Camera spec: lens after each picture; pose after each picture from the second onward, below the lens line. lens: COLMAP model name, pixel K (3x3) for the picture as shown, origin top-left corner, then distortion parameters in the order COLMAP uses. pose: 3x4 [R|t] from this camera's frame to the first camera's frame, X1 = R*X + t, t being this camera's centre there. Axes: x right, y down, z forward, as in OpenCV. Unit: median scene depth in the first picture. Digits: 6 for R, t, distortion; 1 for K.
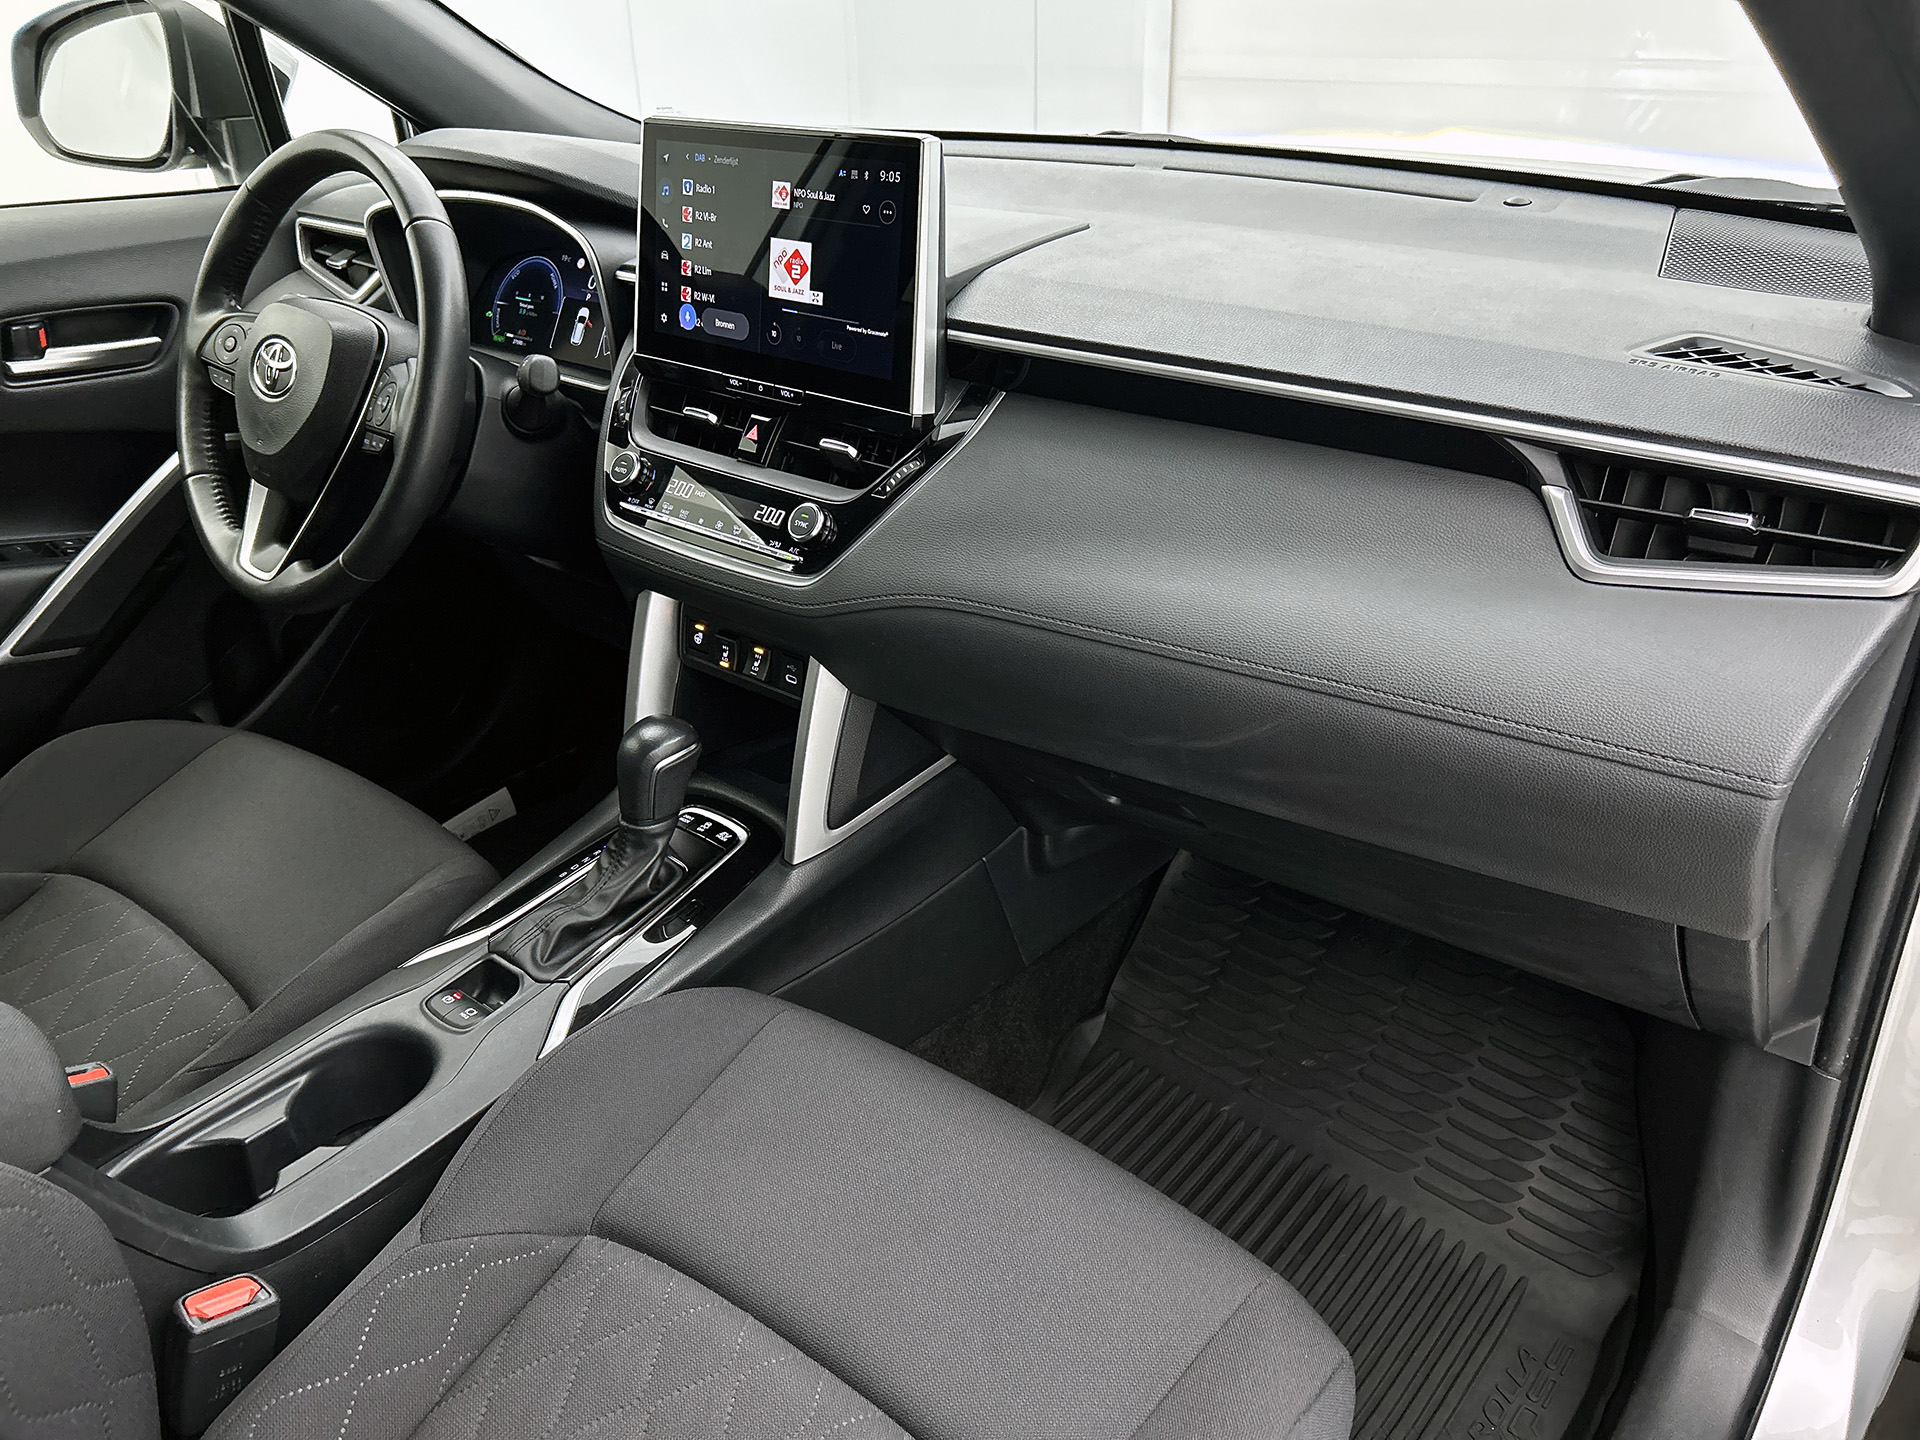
lens RADIAL K [[1443.1, 0, 933.0], [0, 1443.1, 745.5], [0, 0, 1]] dist [0.031796, -0.023478]
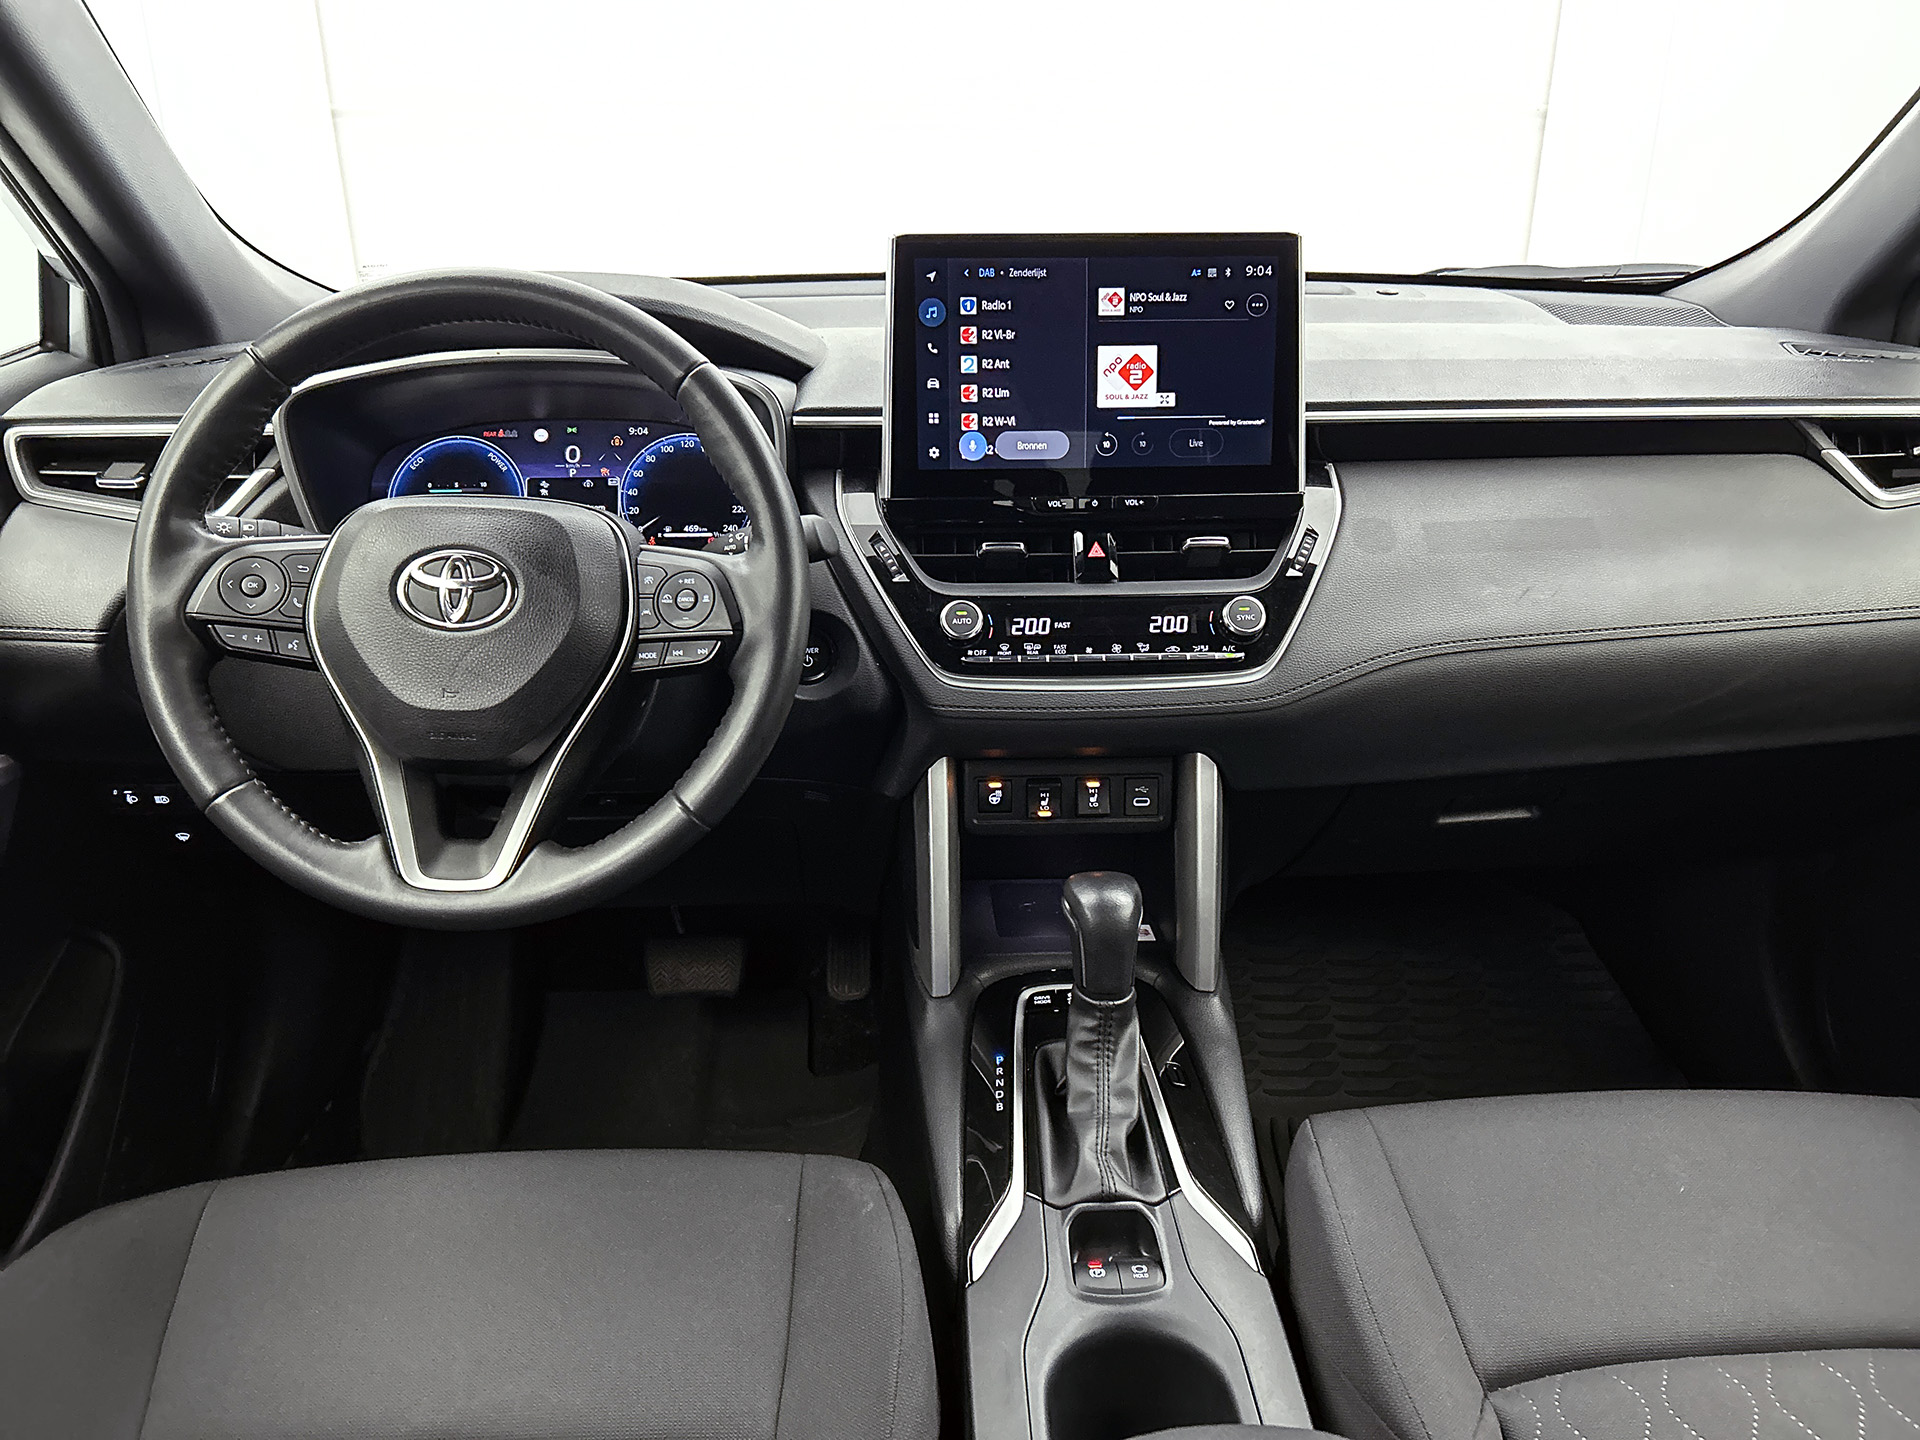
lens RADIAL K [[1443.1, 0, 926.1], [0, 1443.1, 733.5], [0, 0, 1]] dist [0.031796, -0.023478]
pose [[0.750085, -0.236735, 0.617518, -0.844738], [0.310604, 0.950452, -0.012913, -0.131010], [-0.583864, 0.201489, 0.786451, 0.367493]]
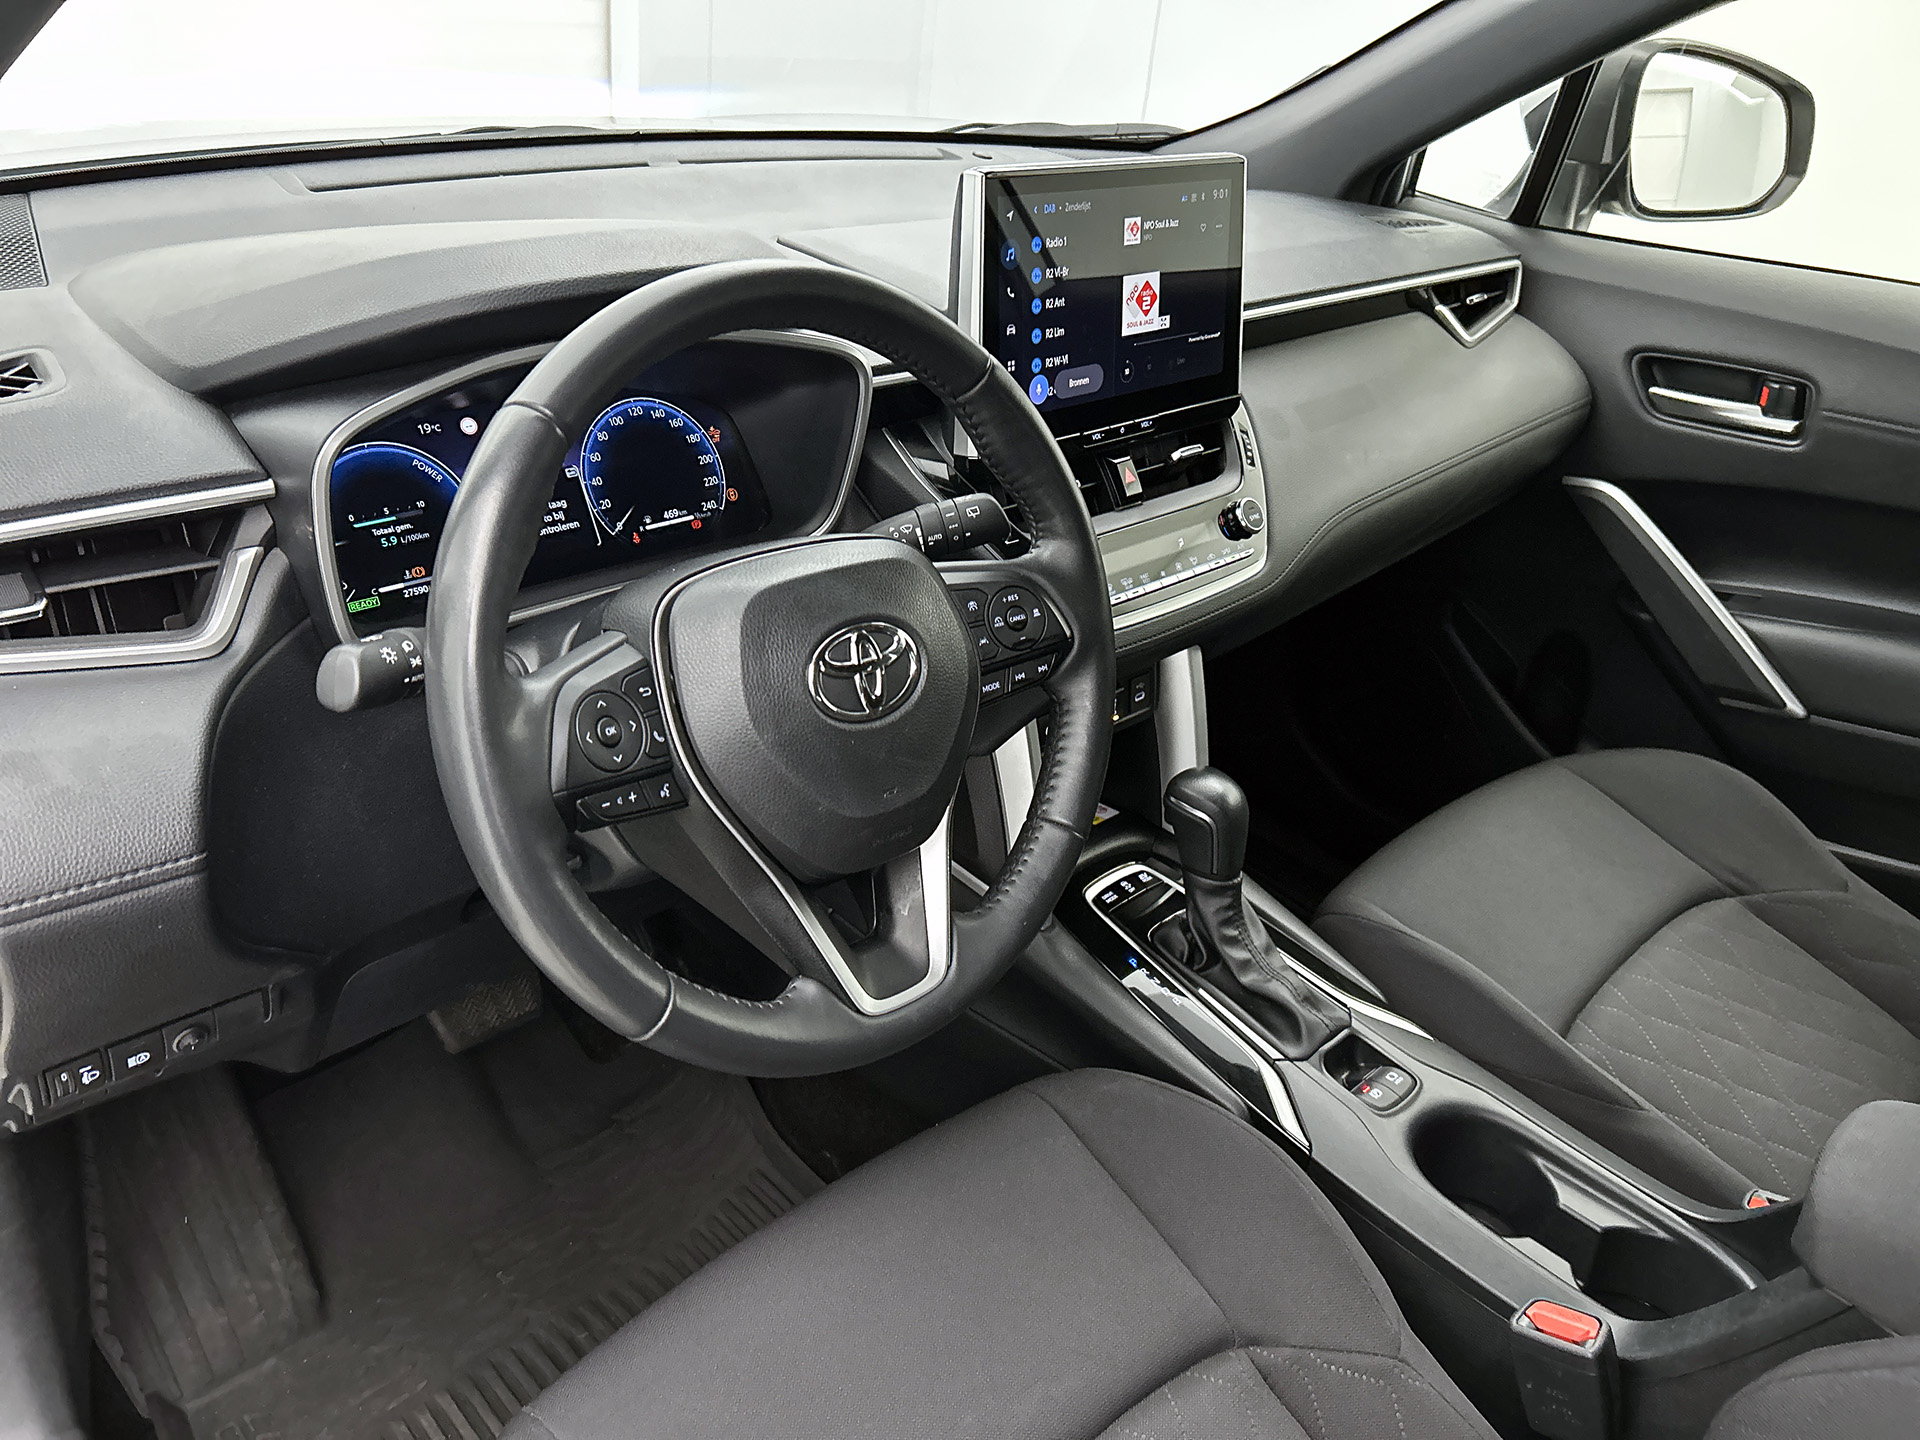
lens RADIAL K [[1443.1, 0, 953.7], [0, 1443.1, 735.0], [0, 0, 1]] dist [0.031796, -0.023478]
pose [[0.118313, -0.466229, 0.876717, -1.118376], [0.401495, 0.829988, 0.387197, -0.516350], [-0.908187, 0.306187, 0.285387, 0.919137]]
